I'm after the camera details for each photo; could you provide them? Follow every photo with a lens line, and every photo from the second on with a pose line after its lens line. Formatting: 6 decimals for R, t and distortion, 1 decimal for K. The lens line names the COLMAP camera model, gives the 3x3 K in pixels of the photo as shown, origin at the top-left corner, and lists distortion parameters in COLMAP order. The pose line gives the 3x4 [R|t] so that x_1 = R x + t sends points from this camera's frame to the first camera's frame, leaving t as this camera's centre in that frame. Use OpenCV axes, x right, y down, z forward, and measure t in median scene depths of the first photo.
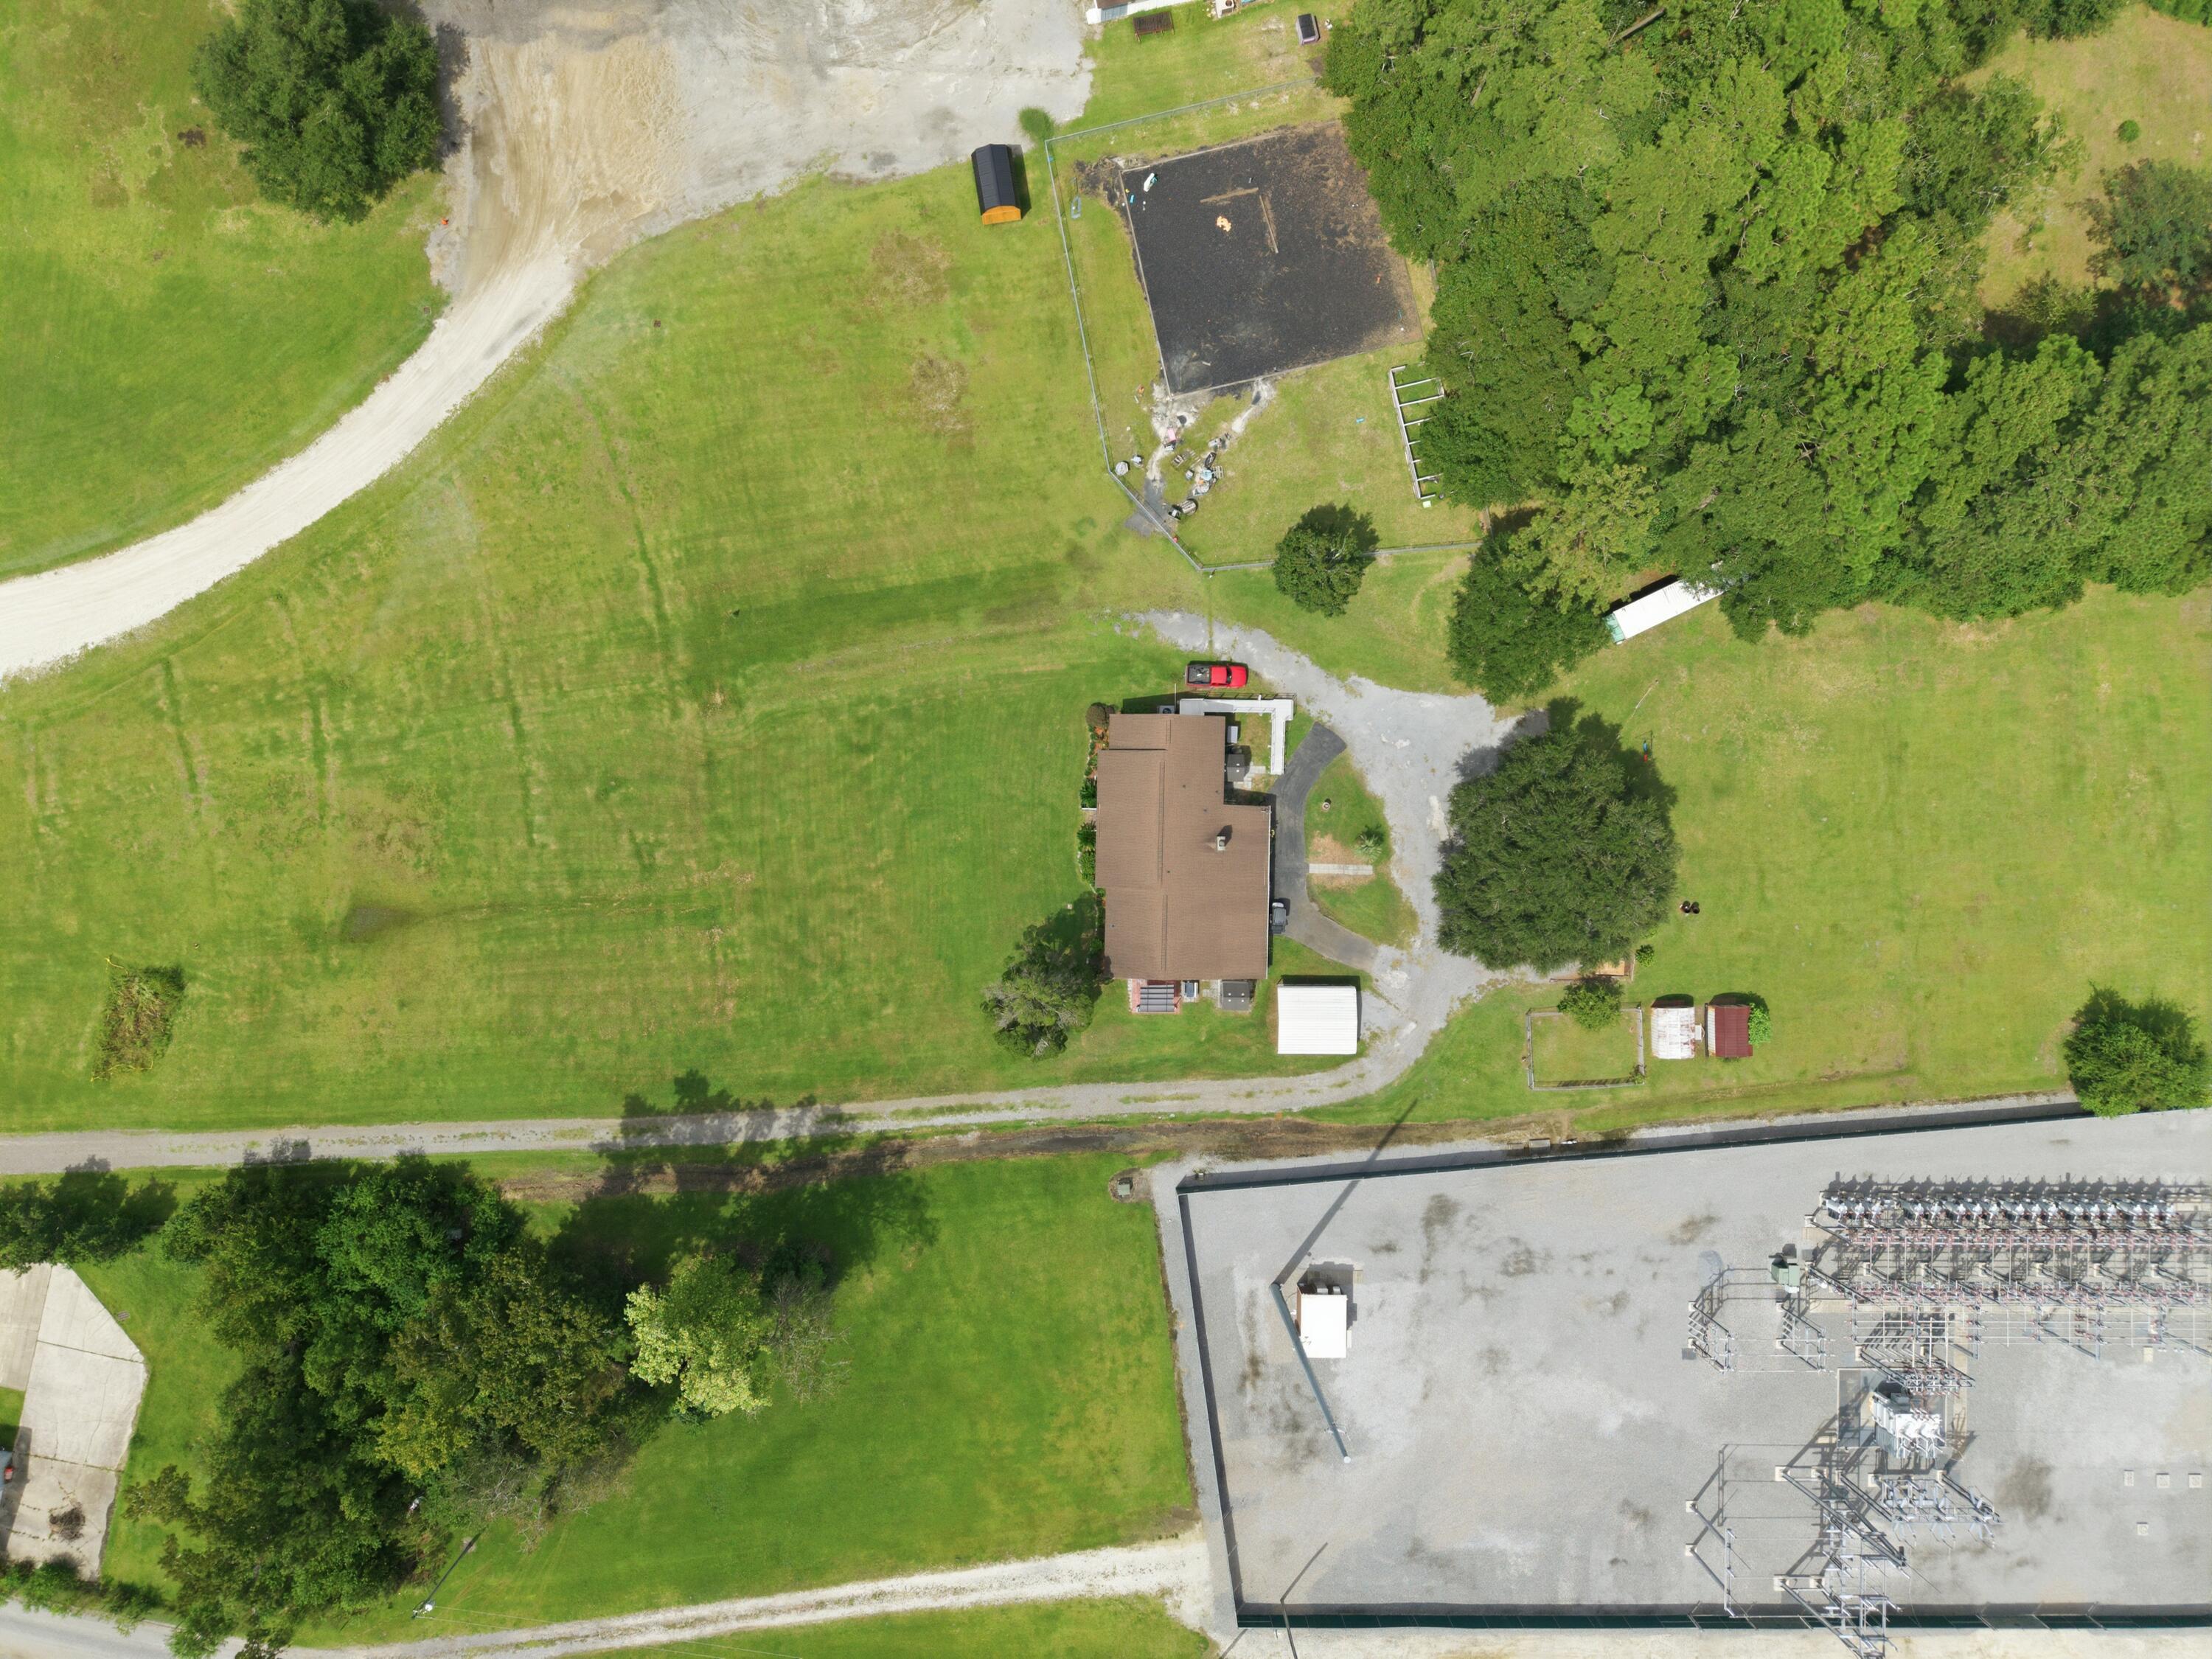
lens RADIAL K [[1492.3, 0, 1107.4], [0, 1492.3, 828.5], [0, 0, 1]] dist [0.010359, -0.022276]
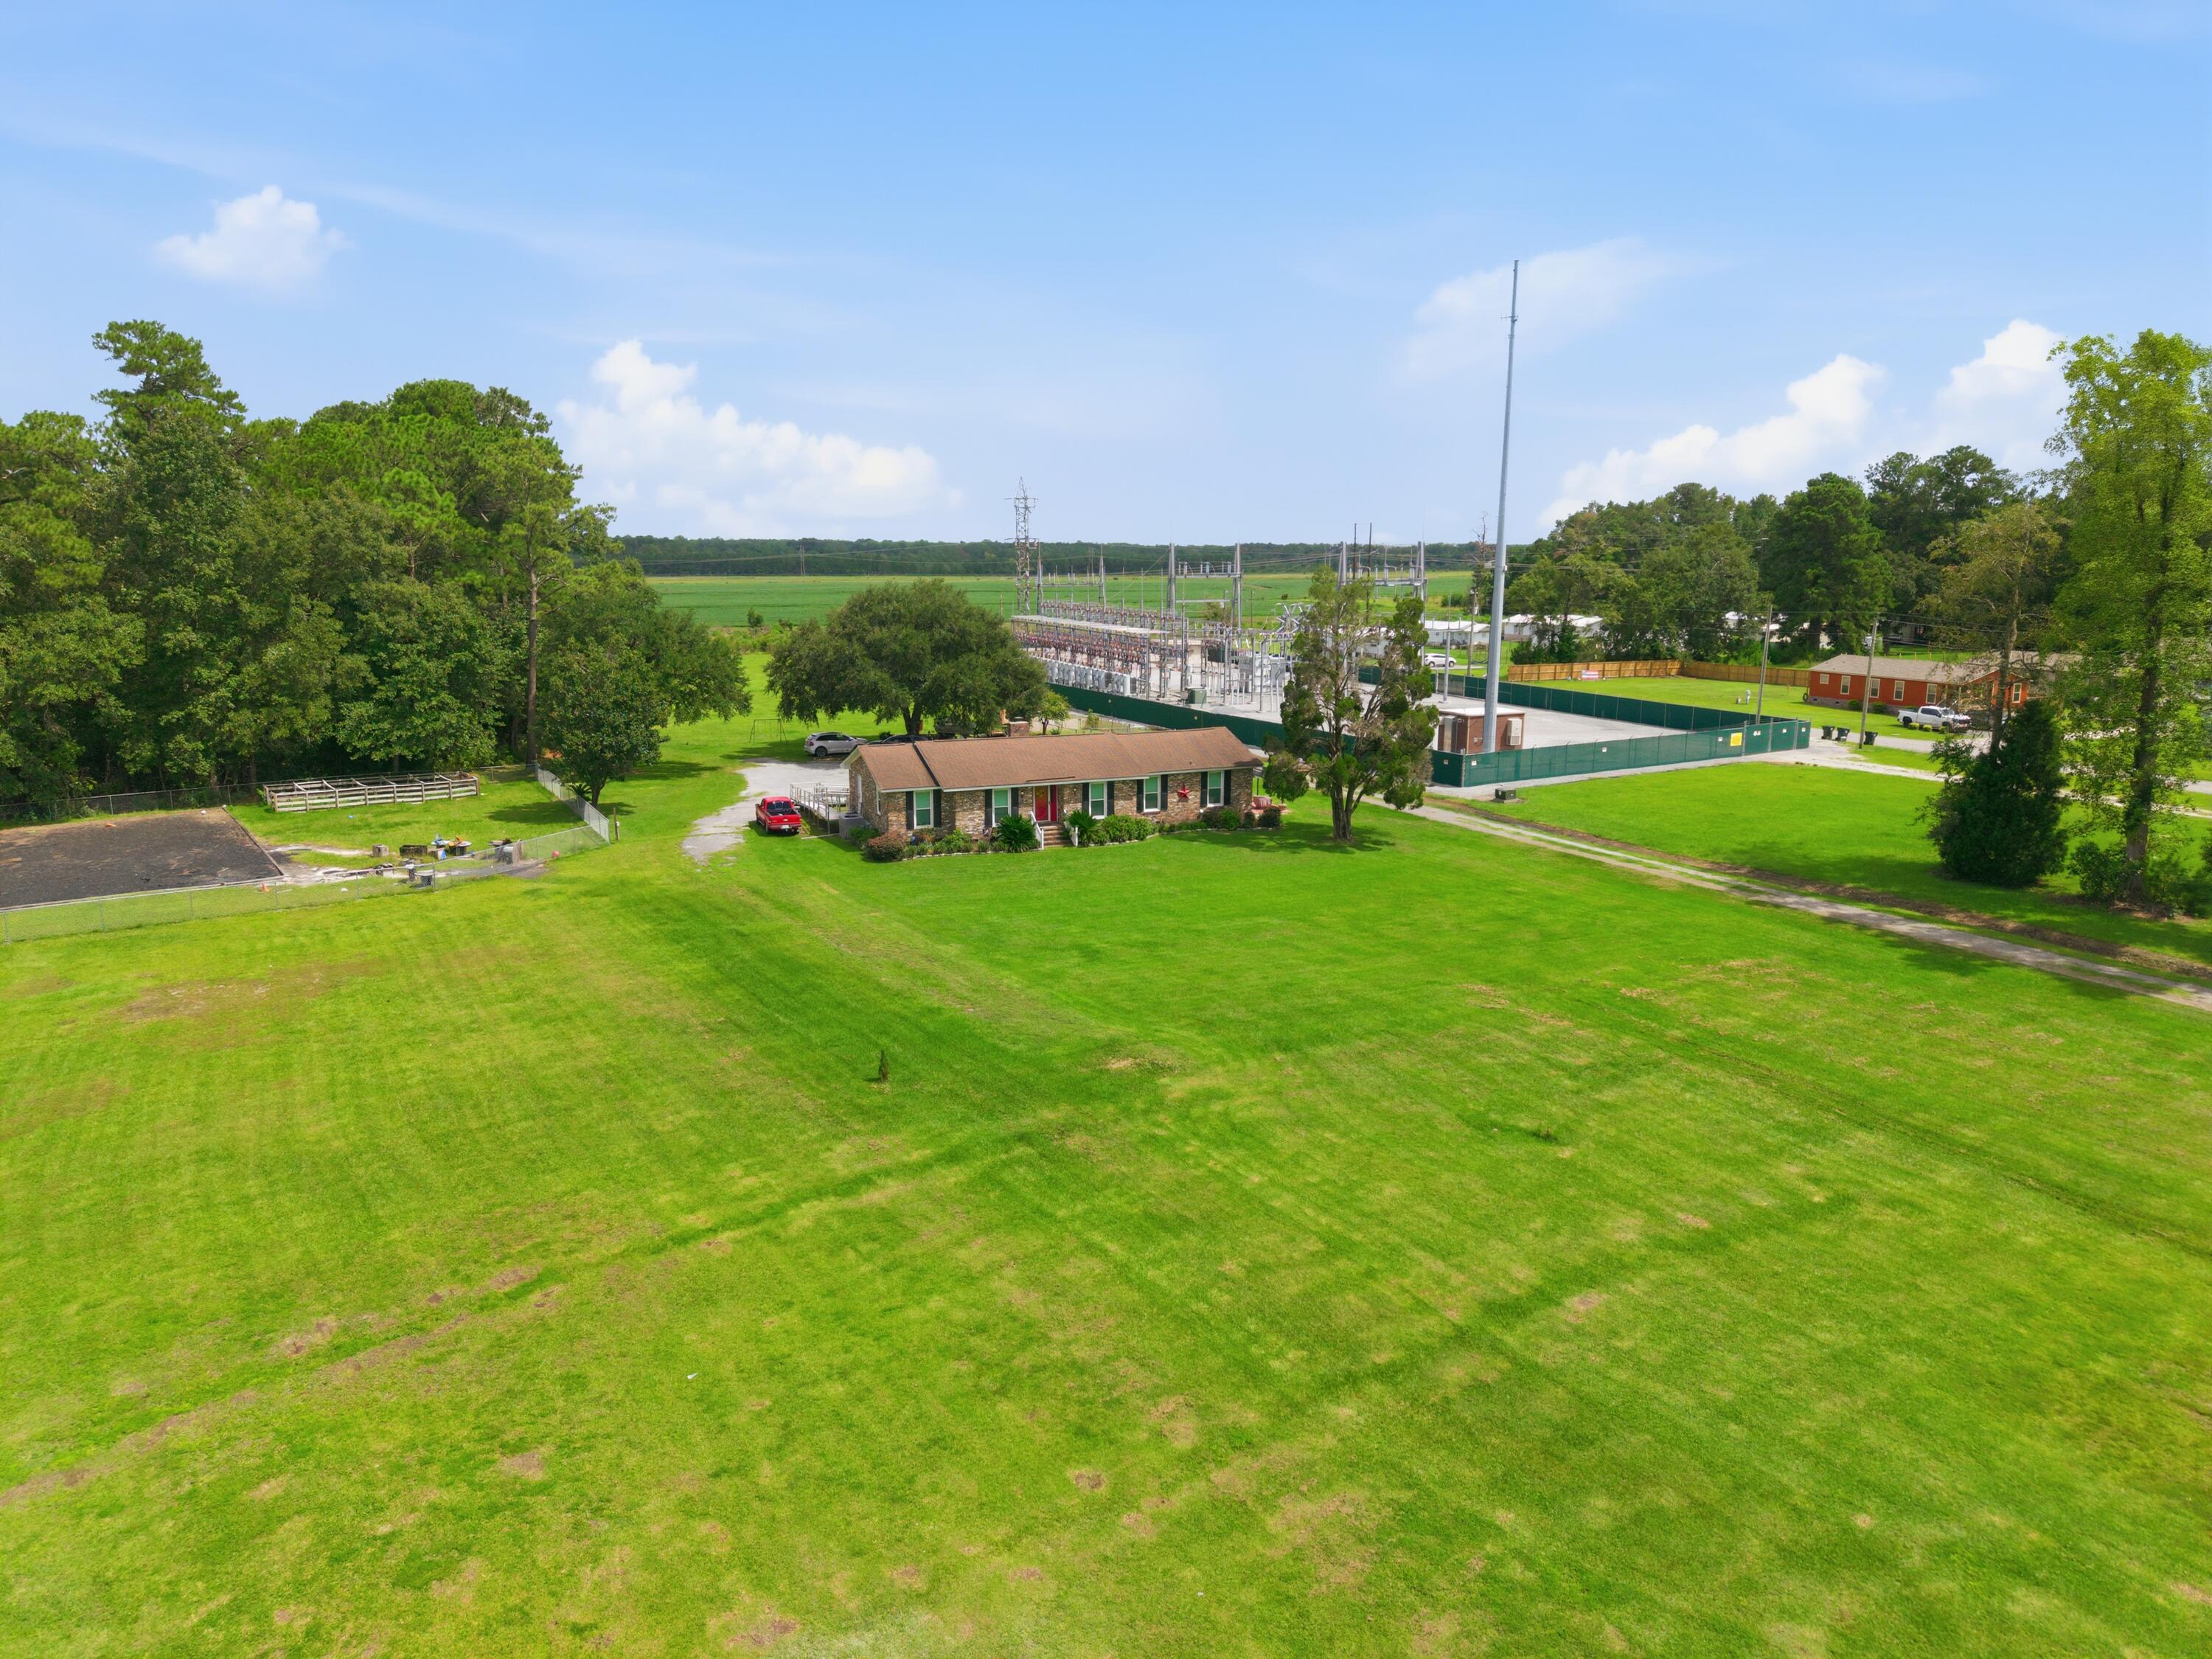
lens RADIAL K [[1492.3, 0, 1118.8], [0, 1492.3, 850.2], [0, 0, 1]] dist [0.010359, -0.022276]
pose [[-0.405062, -0.197171, 0.892776, -0.572810], [0.914243, -0.077487, 0.397689, -0.227207], [-0.009235, 0.977302, 0.211649, 0.873845]]
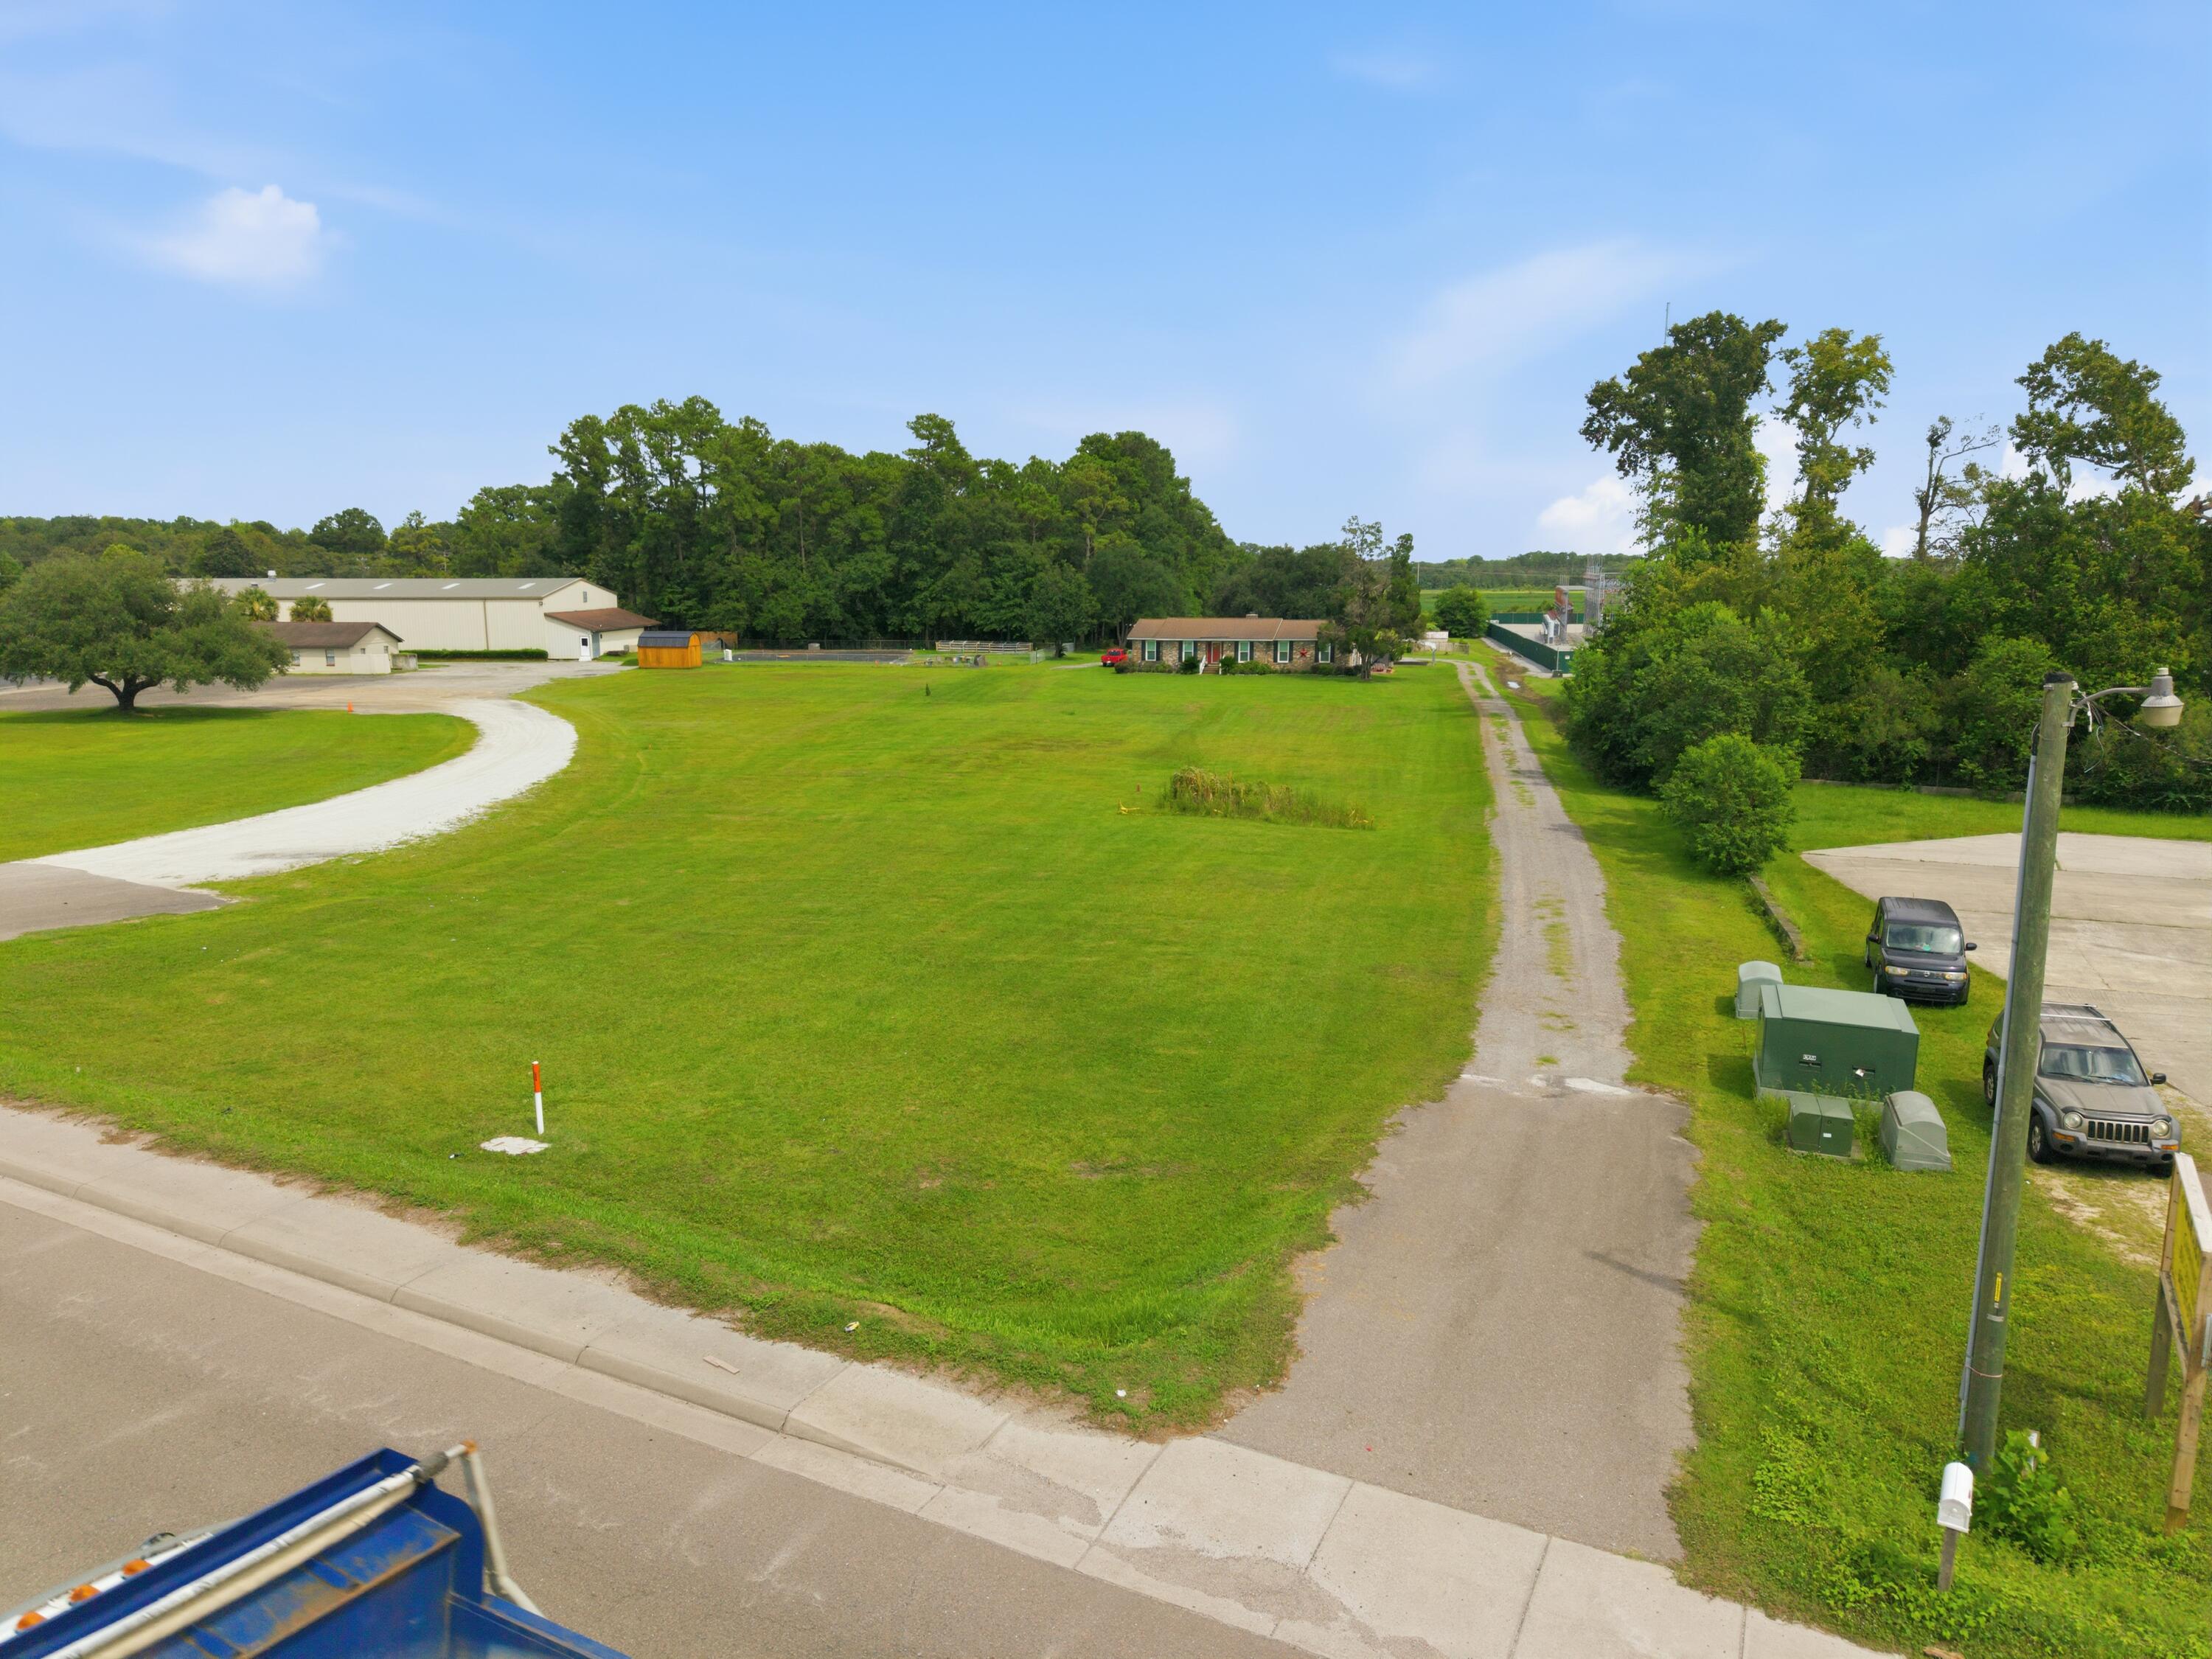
lens RADIAL K [[1492.3, 0, 1089.0], [0, 1492.3, 872.4], [0, 0, 1]] dist [0.010359, -0.022276]
pose [[0.262344, -0.203701, 0.943229, -1.127964], [0.964974, 0.054069, -0.256715, 0.201311], [0.001293, 0.977539, 0.210751, 0.912542]]
